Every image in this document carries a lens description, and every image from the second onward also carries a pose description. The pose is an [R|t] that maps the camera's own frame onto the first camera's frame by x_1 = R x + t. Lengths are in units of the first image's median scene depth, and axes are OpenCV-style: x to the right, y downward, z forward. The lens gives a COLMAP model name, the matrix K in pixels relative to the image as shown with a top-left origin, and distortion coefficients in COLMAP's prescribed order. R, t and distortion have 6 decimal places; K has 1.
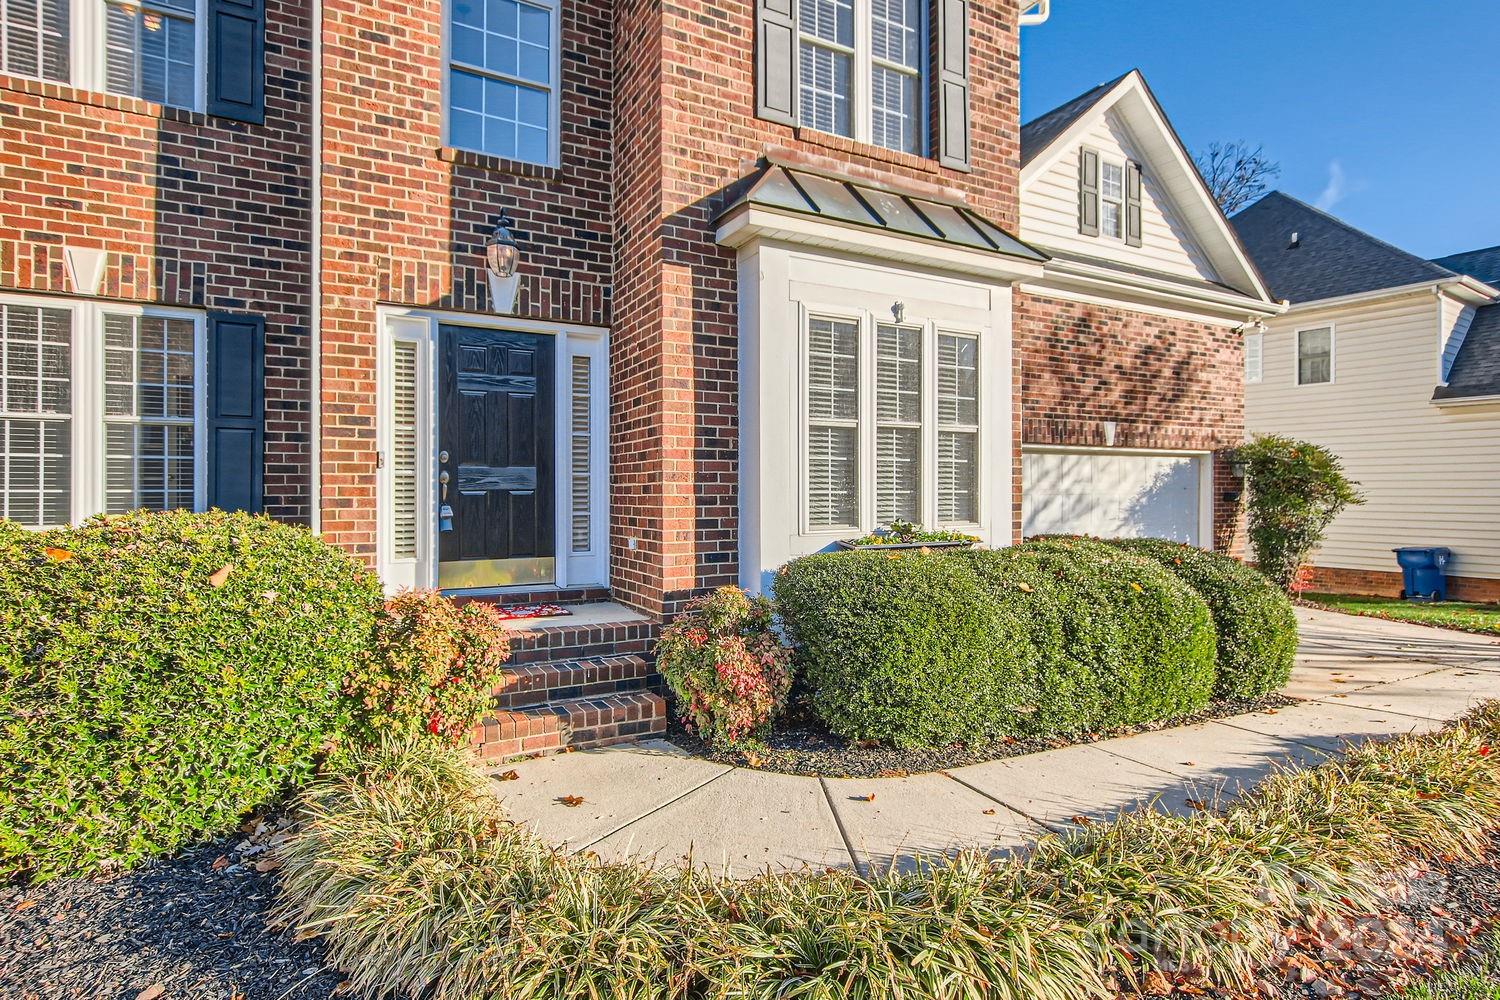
lens RADIAL K [[805.8, 0, 771.6], [0, 805.8, 492.9], [0, 0, 1]] dist [0.001018, 0.001655]
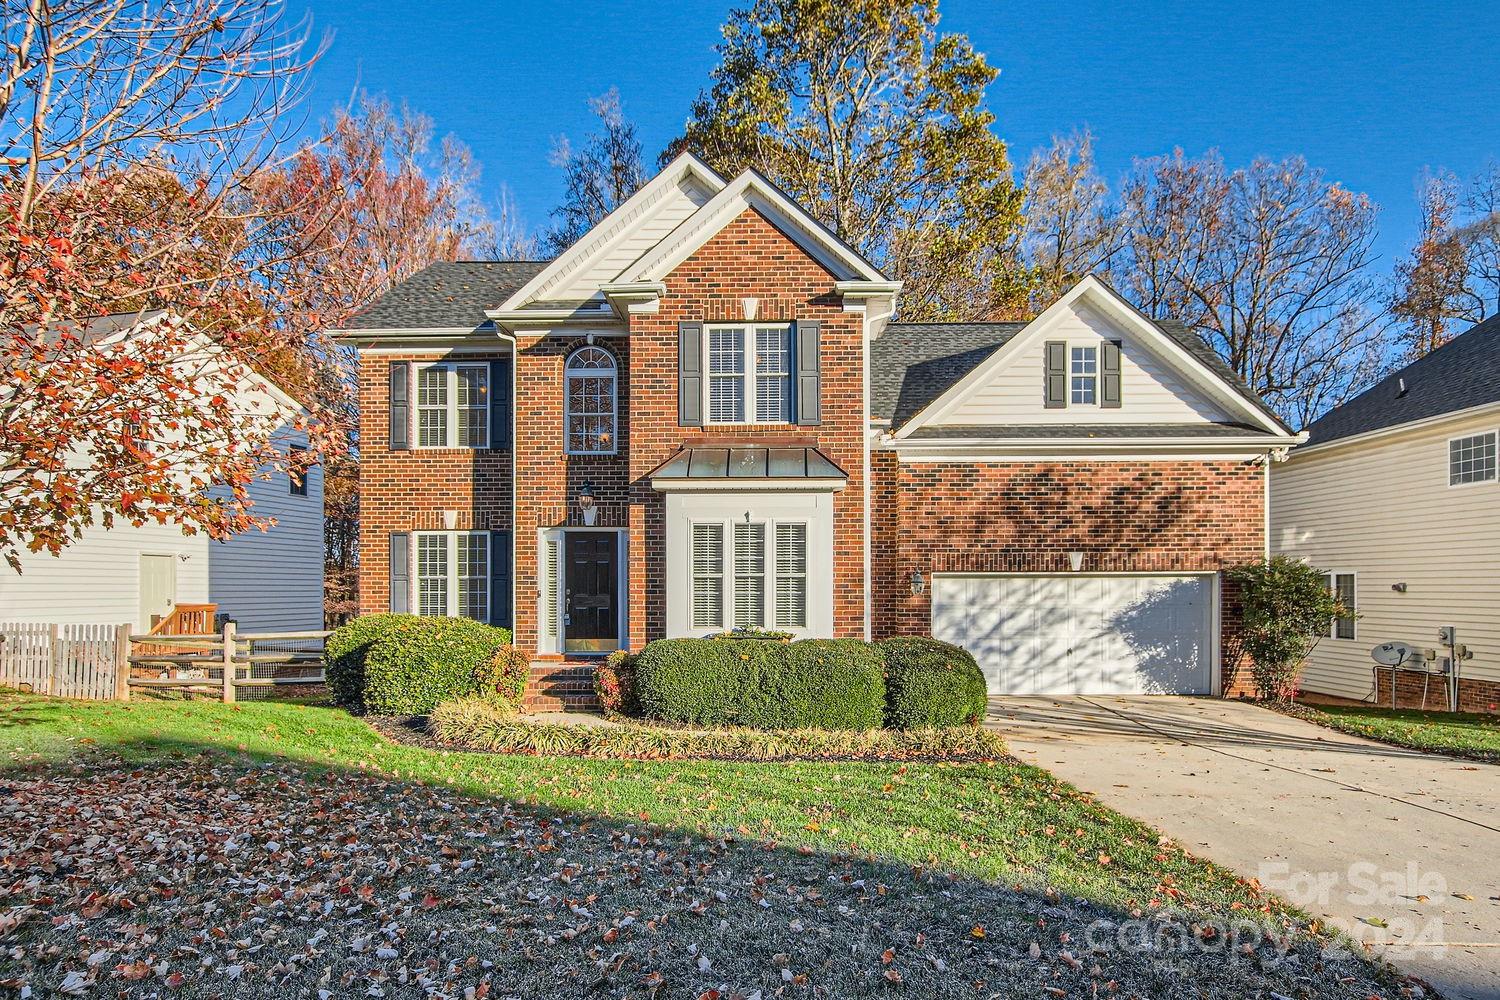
lens RADIAL K [[802.4, 0, 750.6], [0, 802.4, 608.3], [0, 0, 1]] dist [-0.003080, -0.000081]
pose [[0.869627, 0.010607, -0.493595, 1.136471], [-0.000909, 0.999802, 0.019884, -0.043990], [0.493708, -0.016843, 0.869464, -0.682795]]
